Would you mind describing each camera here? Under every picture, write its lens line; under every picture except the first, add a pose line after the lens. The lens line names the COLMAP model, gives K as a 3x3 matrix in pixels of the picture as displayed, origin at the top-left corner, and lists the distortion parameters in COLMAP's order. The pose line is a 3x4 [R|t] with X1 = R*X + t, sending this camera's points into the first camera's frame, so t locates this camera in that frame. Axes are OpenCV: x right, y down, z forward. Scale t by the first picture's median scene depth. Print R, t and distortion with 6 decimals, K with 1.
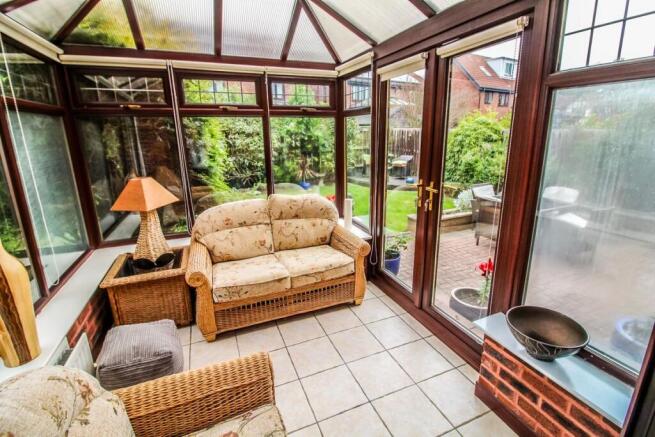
lens RADIAL K [[302.0, 0, 329.0], [0, 302.0, 215.0], [0, 0, 1]] dist [-0.009028, -0.007454]
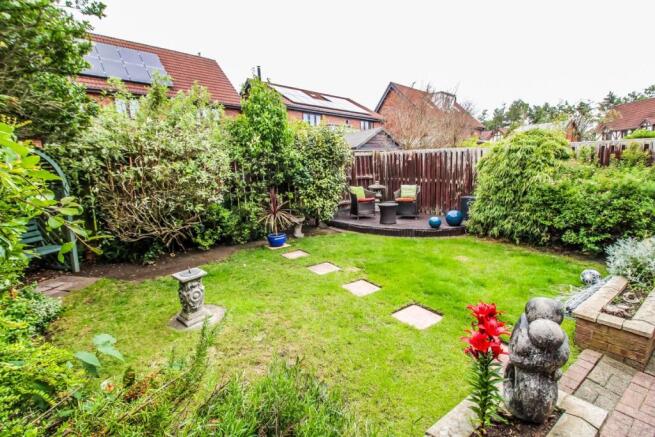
lens RADIAL K [[302.0, 0, 321.4], [0, 302.0, 212.3], [0, 0, 1]] dist [-0.009028, -0.007454]
pose [[0.972168, -0.053031, 0.228203, -0.130707], [0.082294, 0.989273, -0.120691, -0.072200], [-0.219354, 0.136112, 0.966104, 0.400441]]
